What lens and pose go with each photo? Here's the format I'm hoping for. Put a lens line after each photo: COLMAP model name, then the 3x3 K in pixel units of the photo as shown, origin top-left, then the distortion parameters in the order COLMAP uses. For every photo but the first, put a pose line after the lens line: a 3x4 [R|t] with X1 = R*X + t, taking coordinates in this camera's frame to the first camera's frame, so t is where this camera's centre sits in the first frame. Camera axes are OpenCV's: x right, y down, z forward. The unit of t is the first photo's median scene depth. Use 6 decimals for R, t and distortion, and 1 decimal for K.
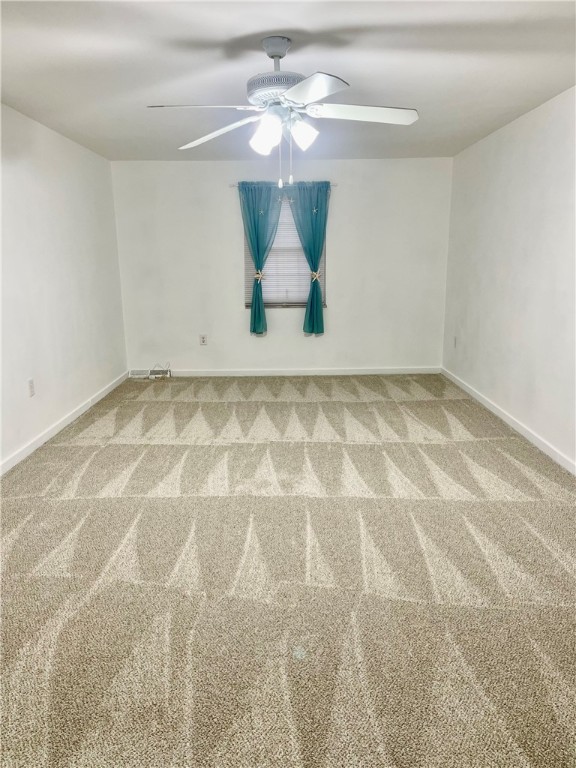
lens RADIAL K [[573.8, 0, 293.0], [0, 573.8, 385.2], [0, 0, 1]] dist [0.056815, -0.065308]
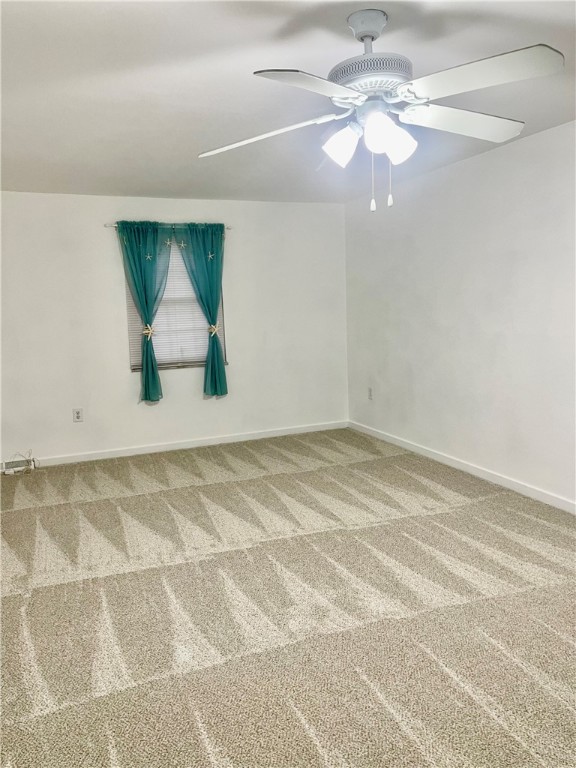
lens RADIAL K [[577.0, 0, 284.2], [0, 577.0, 386.6], [0, 0, 1]] dist [0.030583, -0.015357]
pose [[0.929416, -0.075245, 0.361282, -0.252042], [0.106278, 0.992092, -0.066779, -0.049774], [-0.353400, 0.100462, 0.930062, 0.228234]]
